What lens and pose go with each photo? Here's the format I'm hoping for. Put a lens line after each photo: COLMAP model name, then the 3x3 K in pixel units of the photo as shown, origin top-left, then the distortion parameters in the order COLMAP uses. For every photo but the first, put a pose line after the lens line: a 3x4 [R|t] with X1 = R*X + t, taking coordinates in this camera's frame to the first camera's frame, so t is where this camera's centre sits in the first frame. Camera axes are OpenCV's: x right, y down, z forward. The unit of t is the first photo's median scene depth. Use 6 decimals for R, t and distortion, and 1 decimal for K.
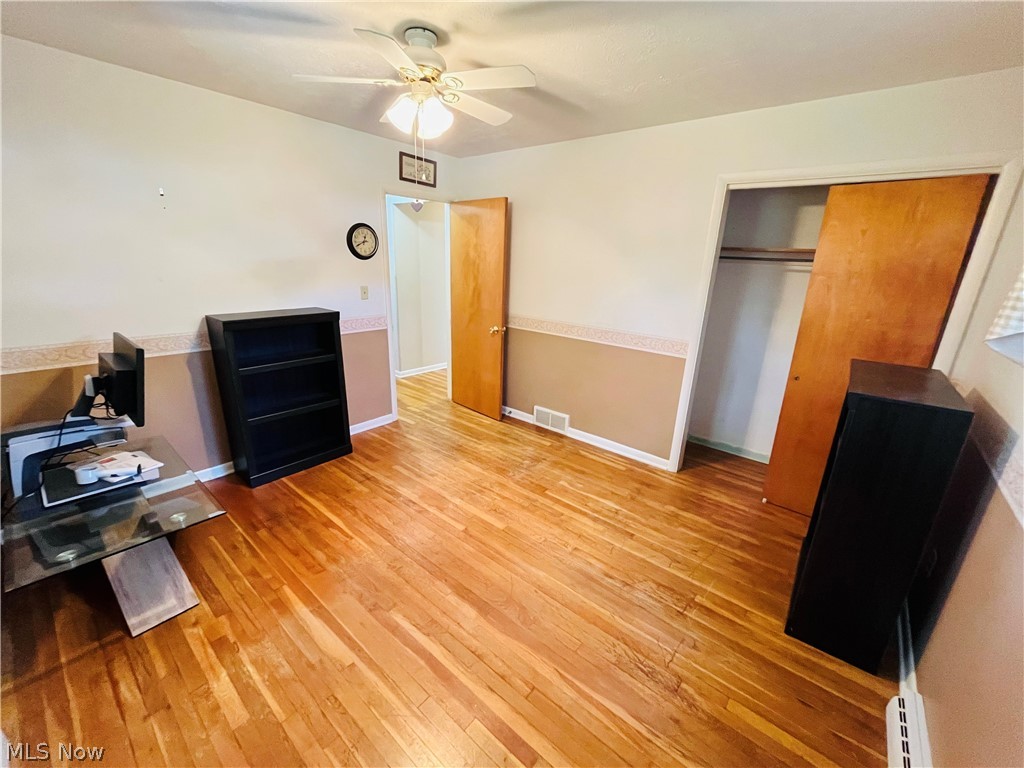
lens RADIAL K [[412.1, 0, 509.6], [0, 412.1, 385.3], [0, 0, 1]] dist [-0.002481, -0.000364]
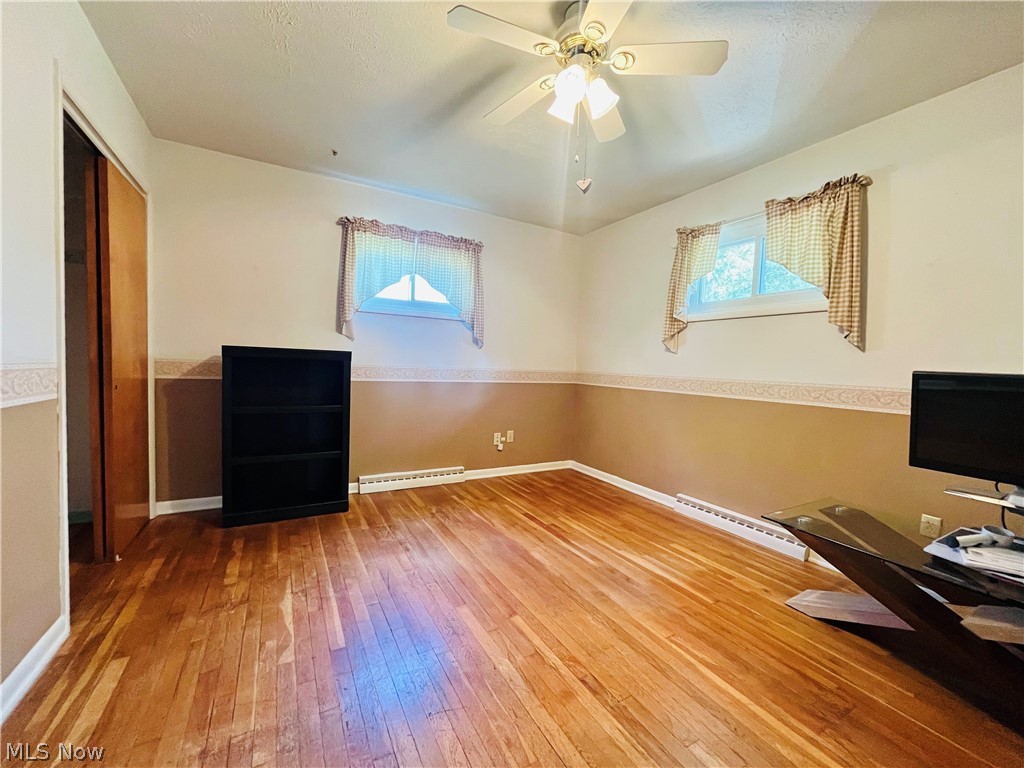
lens RADIAL K [[412.1, 0, 509.6], [0, 412.1, 385.3], [0, 0, 1]] dist [-0.002481, -0.000364]
pose [[-0.931505, -0.088454, 0.352809, -0.333855], [0.039552, 0.939595, 0.339995, -0.287640], [-0.361572, 0.330661, -0.871739, 1.547398]]
